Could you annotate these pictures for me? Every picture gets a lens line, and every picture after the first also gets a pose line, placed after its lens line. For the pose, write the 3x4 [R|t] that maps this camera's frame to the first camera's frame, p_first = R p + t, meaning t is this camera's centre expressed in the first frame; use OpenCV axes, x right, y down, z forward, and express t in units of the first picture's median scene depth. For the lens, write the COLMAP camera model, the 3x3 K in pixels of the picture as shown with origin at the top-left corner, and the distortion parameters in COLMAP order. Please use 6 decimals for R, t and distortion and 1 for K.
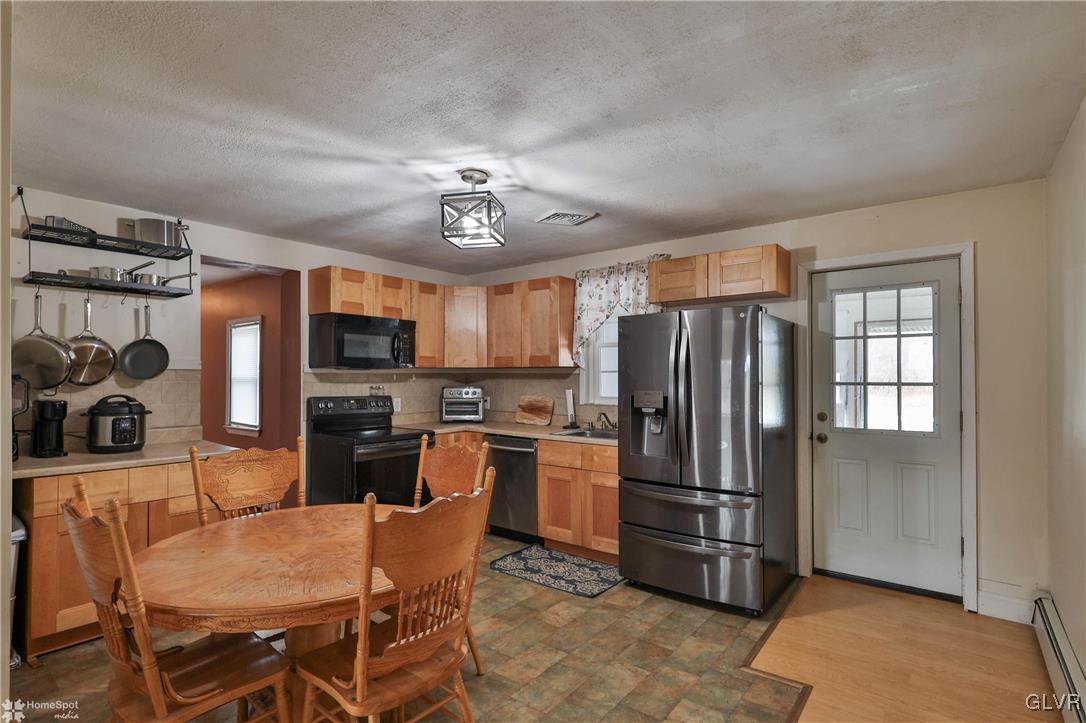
lens RADIAL K [[540.9, 0, 541.3], [0, 540.9, 363.9], [0, 0, 1]] dist [-0.000580, 0.000073]
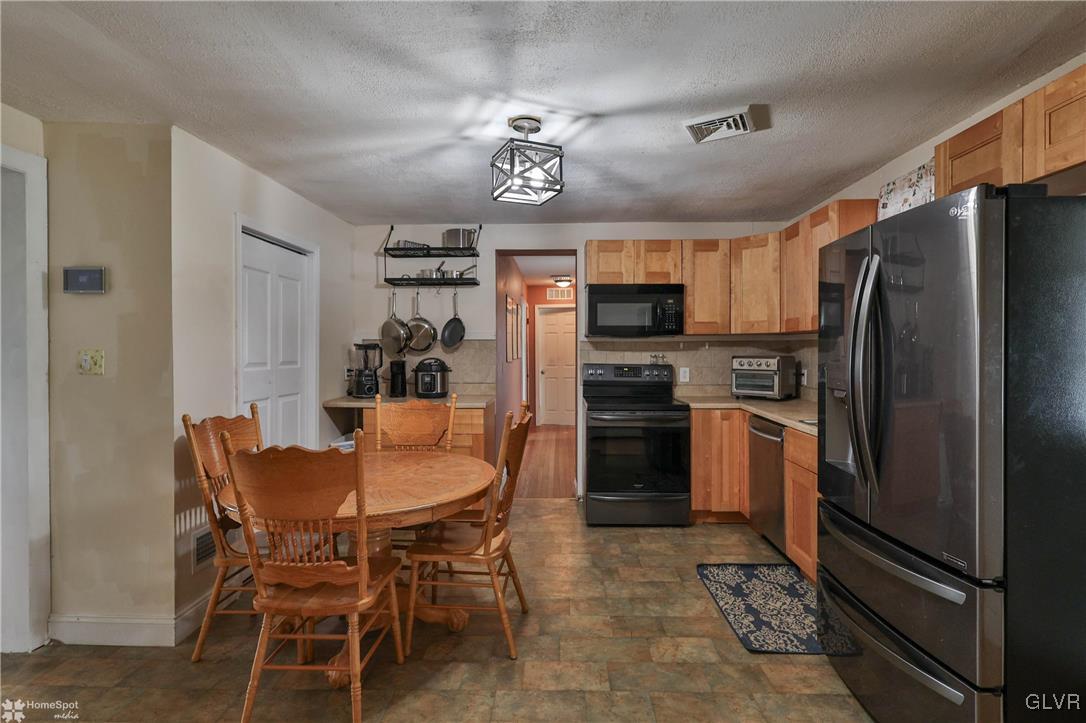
lens RADIAL K [[535.8, 0, 545.3], [0, 535.8, 347.0], [0, 0, 1]] dist [0.004213, 0.000741]
pose [[0.599048, -0.004578, -0.800700, 0.434668], [0.021029, 0.999729, 0.010016, 0.016706], [0.800437, -0.022838, 0.598982, 0.323221]]
